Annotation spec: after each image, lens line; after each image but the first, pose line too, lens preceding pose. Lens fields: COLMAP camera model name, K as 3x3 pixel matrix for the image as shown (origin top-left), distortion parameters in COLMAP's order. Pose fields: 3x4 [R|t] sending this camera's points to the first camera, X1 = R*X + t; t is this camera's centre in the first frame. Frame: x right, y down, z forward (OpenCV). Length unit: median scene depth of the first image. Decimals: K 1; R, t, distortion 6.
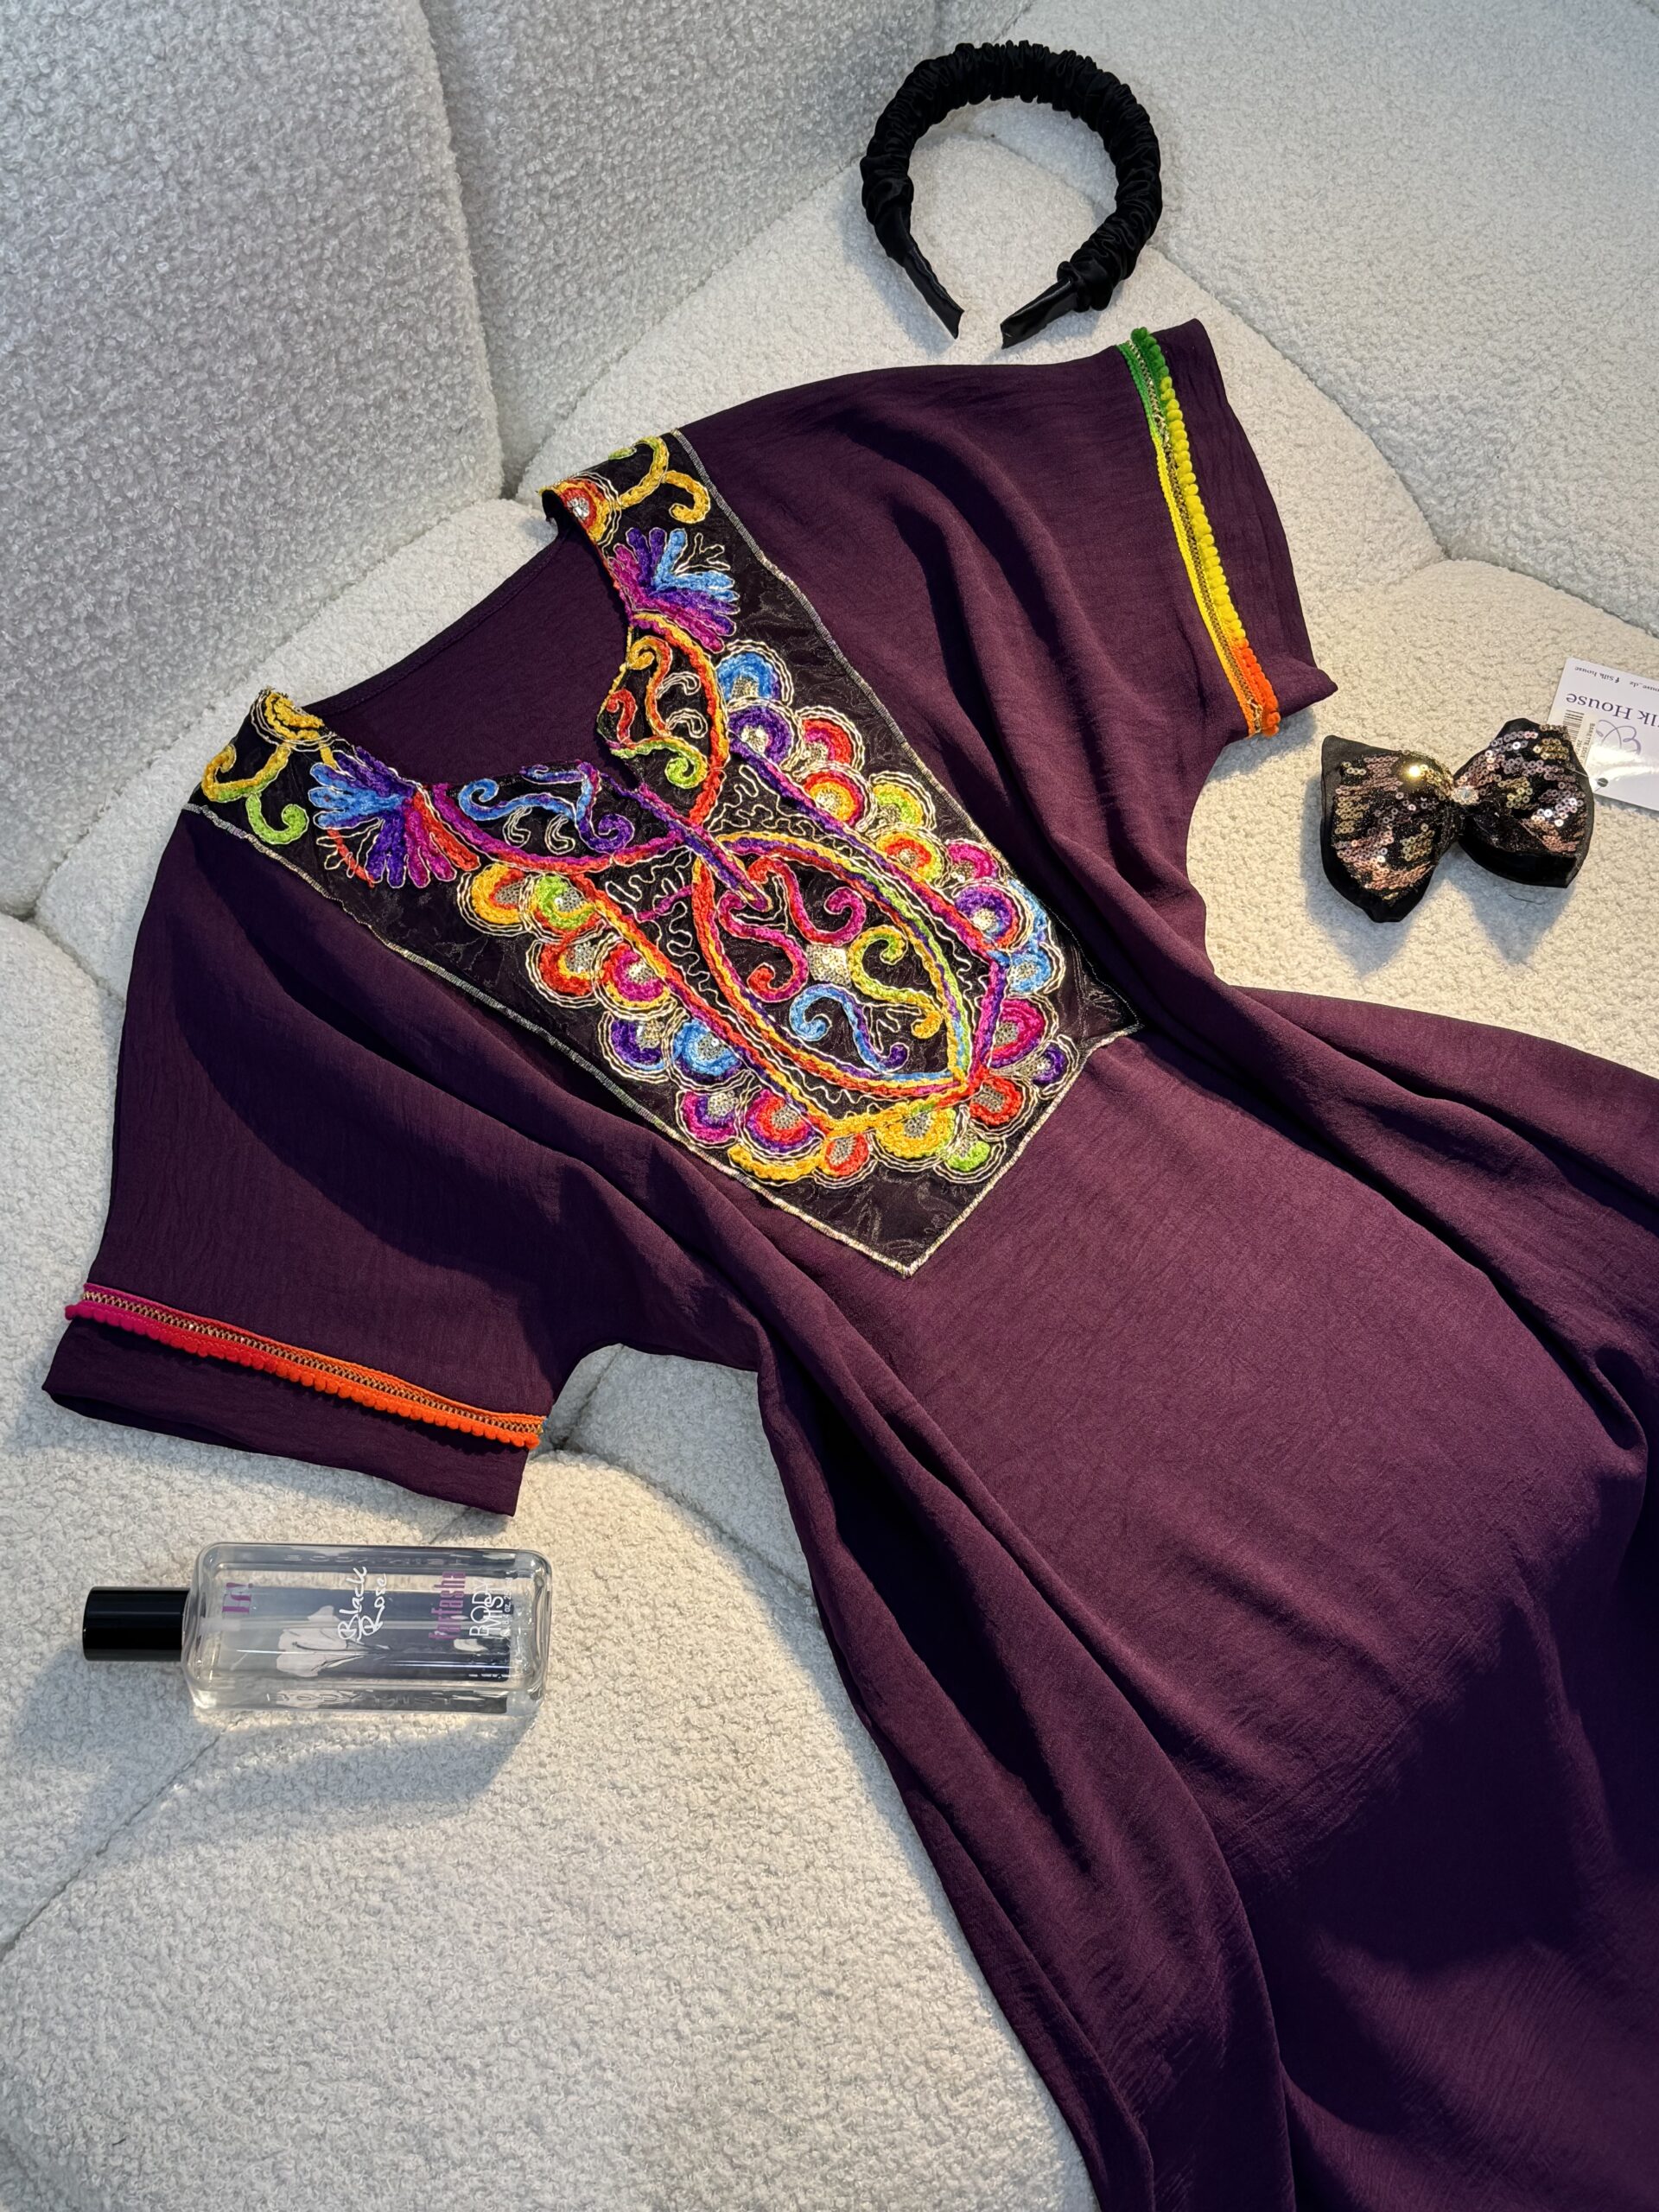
lens RADIAL K [[2571.6, 0, 836.0], [0, 2571.6, 1114.8], [0, 0, 1]] dist [0.292232, -0.690105]
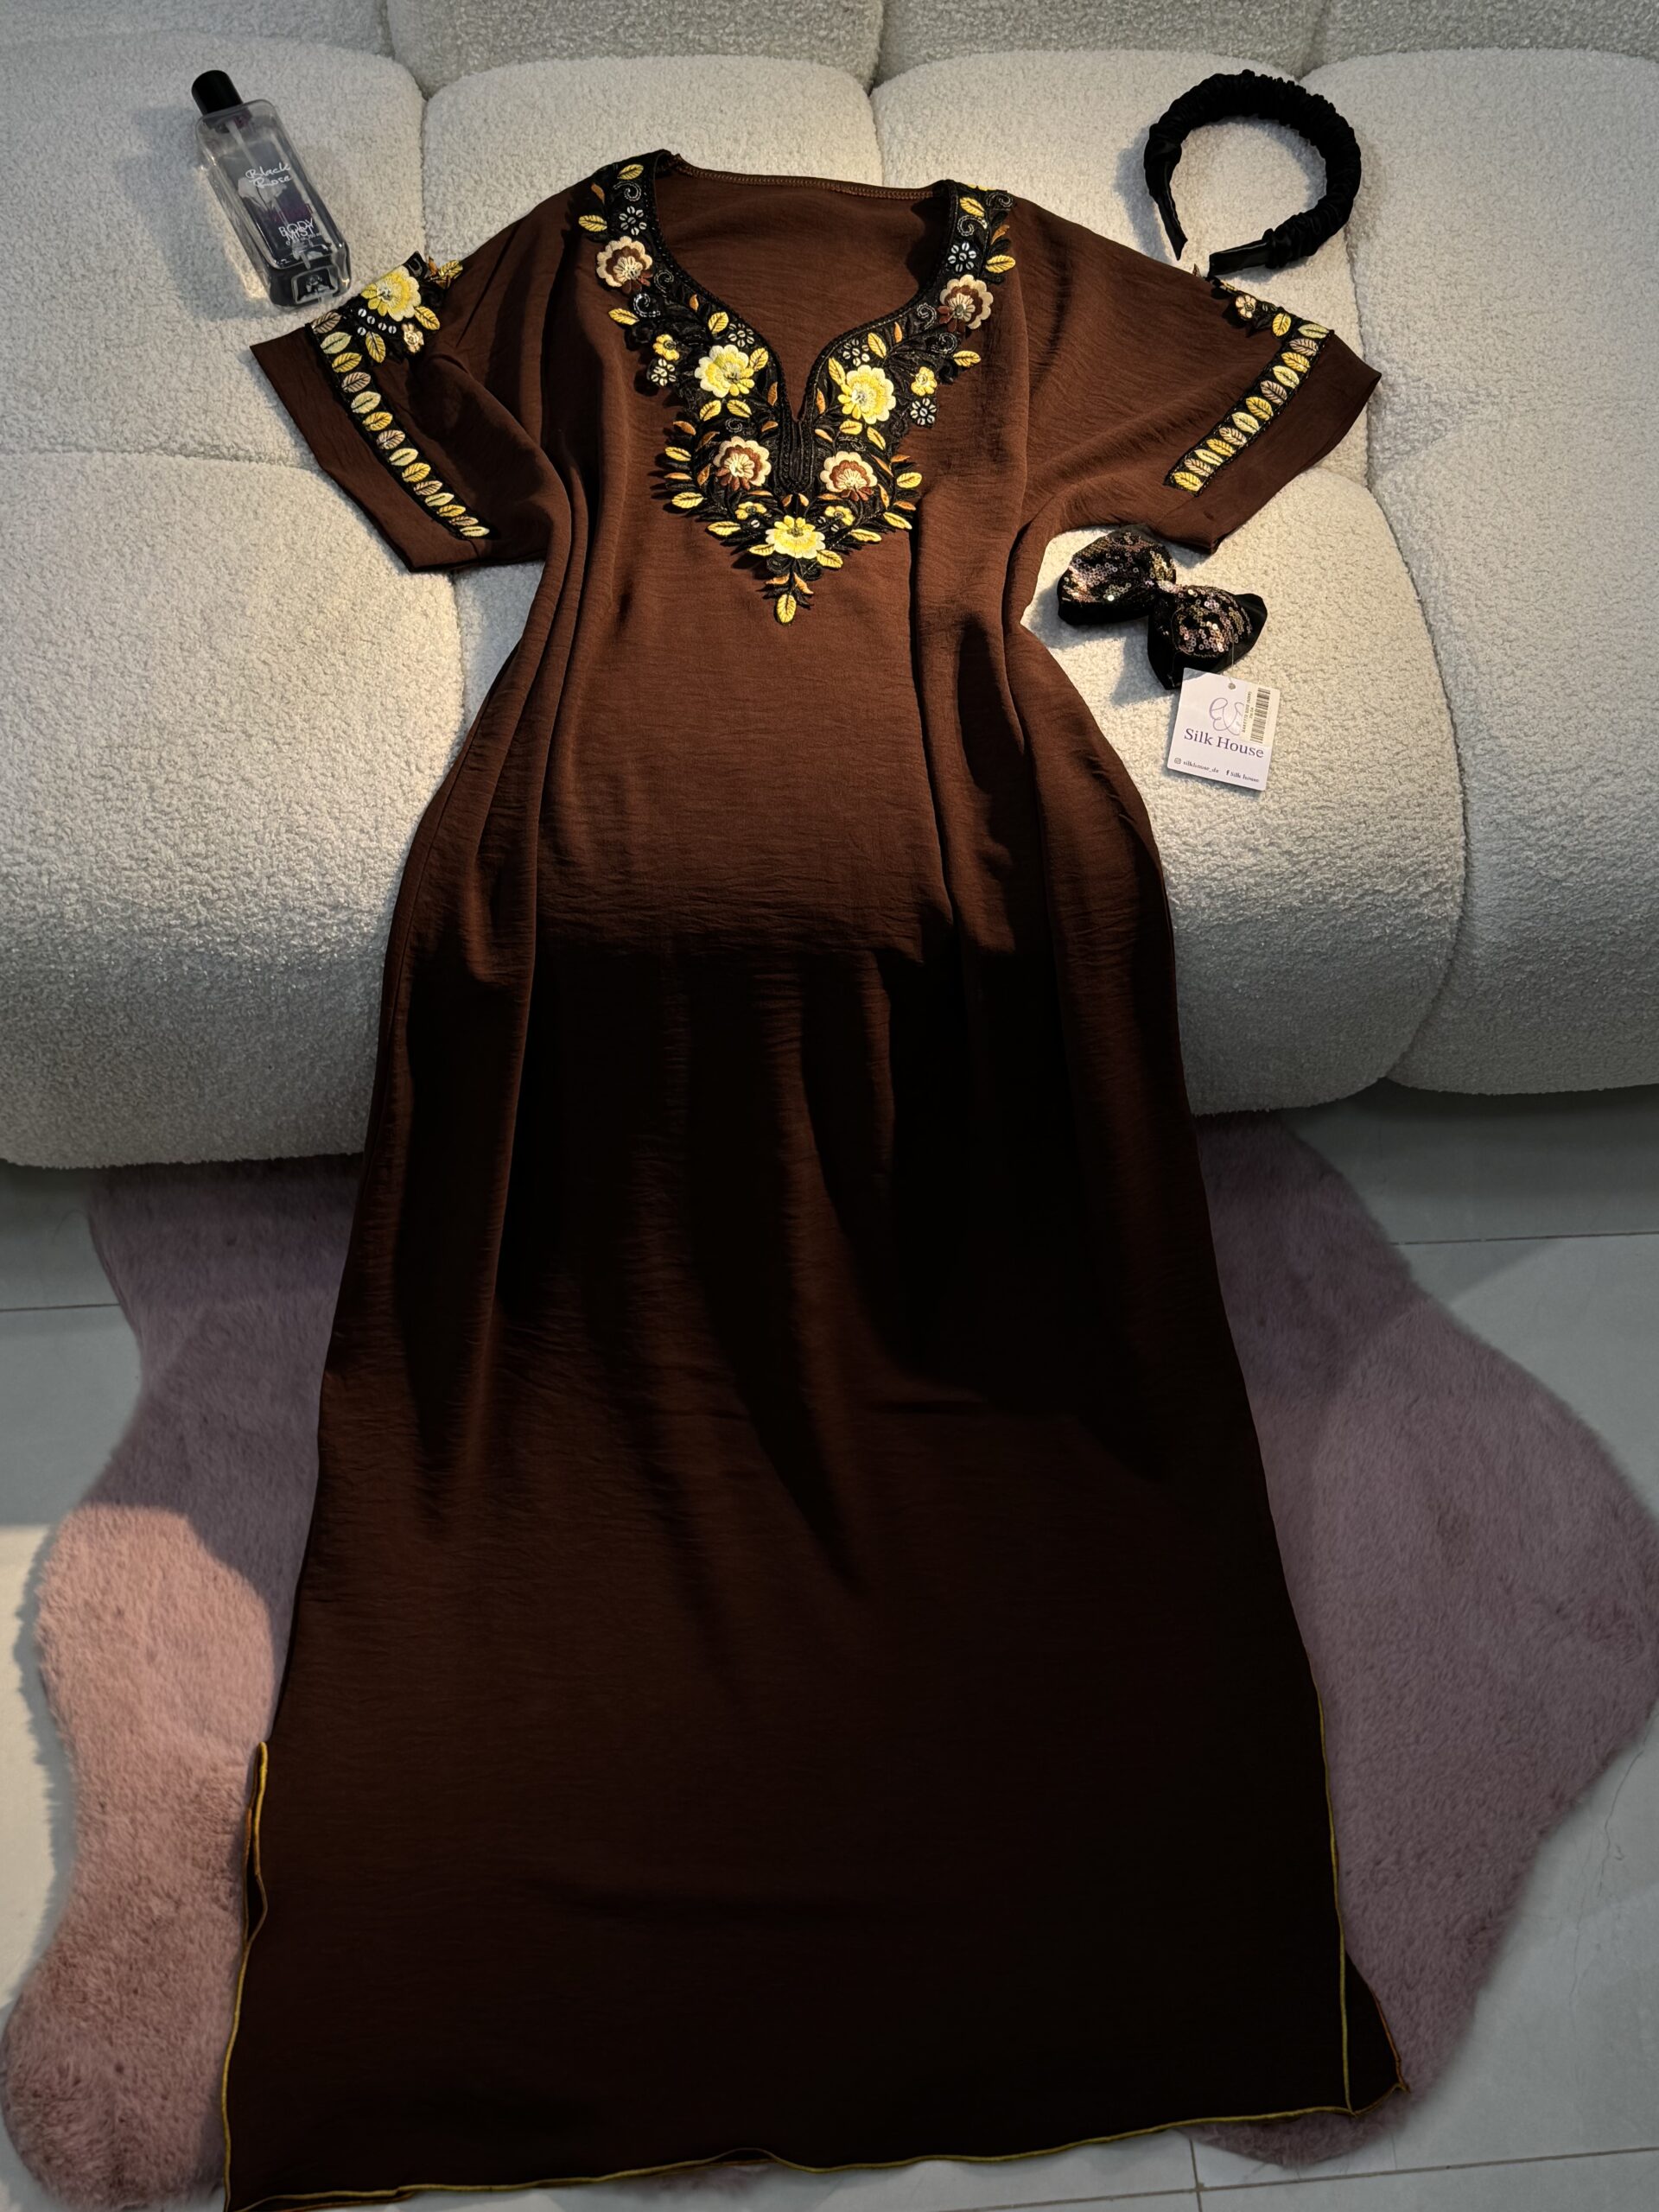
lens RADIAL K [[2513.4, 0, 843.1], [0, 2513.4, 1116.2], [0, 0, 1]] dist [0.305426, -0.686728]
pose [[0.734291, 0.605222, -0.307447, 0.792128], [-0.638353, 0.769686, -0.009453, 0.275662], [0.230916, 0.203201, 0.951518, -0.328505]]
